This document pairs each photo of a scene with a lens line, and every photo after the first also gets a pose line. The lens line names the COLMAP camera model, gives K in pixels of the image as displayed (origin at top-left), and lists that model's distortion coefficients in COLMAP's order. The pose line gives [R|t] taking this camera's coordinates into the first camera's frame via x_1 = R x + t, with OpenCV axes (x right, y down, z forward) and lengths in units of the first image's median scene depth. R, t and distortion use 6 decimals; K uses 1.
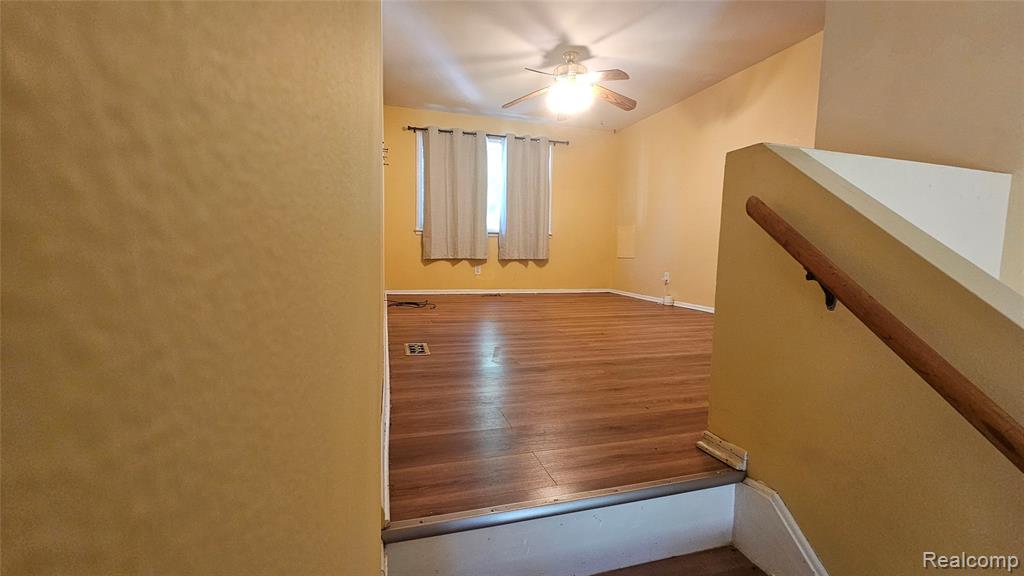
lens RADIAL K [[418.3, 0, 509.8], [0, 418.3, 286.9], [0, 0, 1]] dist [0.002161, 0.000100]
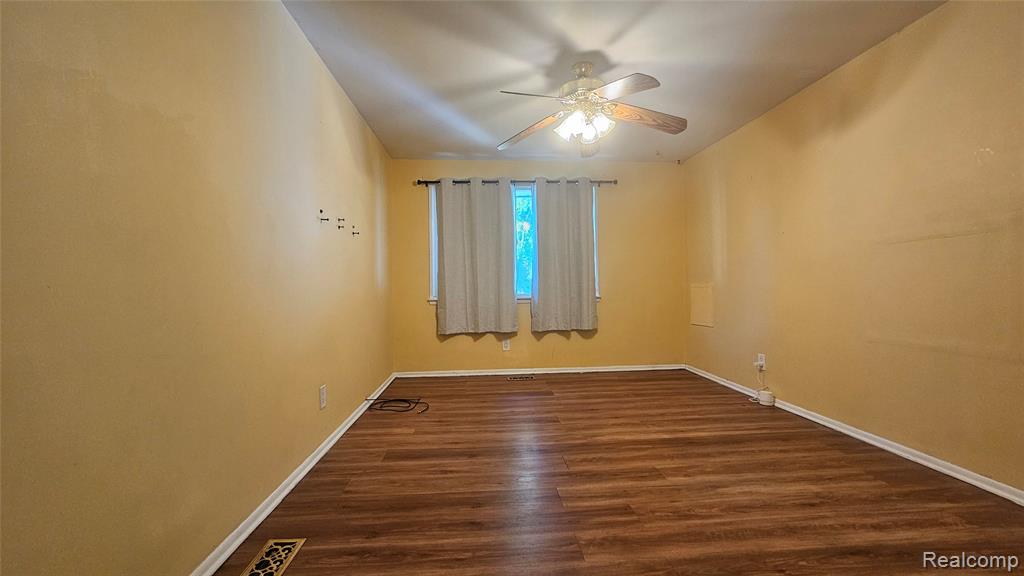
lens RADIAL K [[418.3, 0, 513.5], [0, 418.3, 288.4], [0, 0, 1]] dist [0.002161, 0.000100]
pose [[0.977646, -0.033965, -0.207498, 0.114610], [0.016424, 0.996187, -0.085681, -0.084179], [0.209617, 0.080357, 0.974476, 0.217313]]
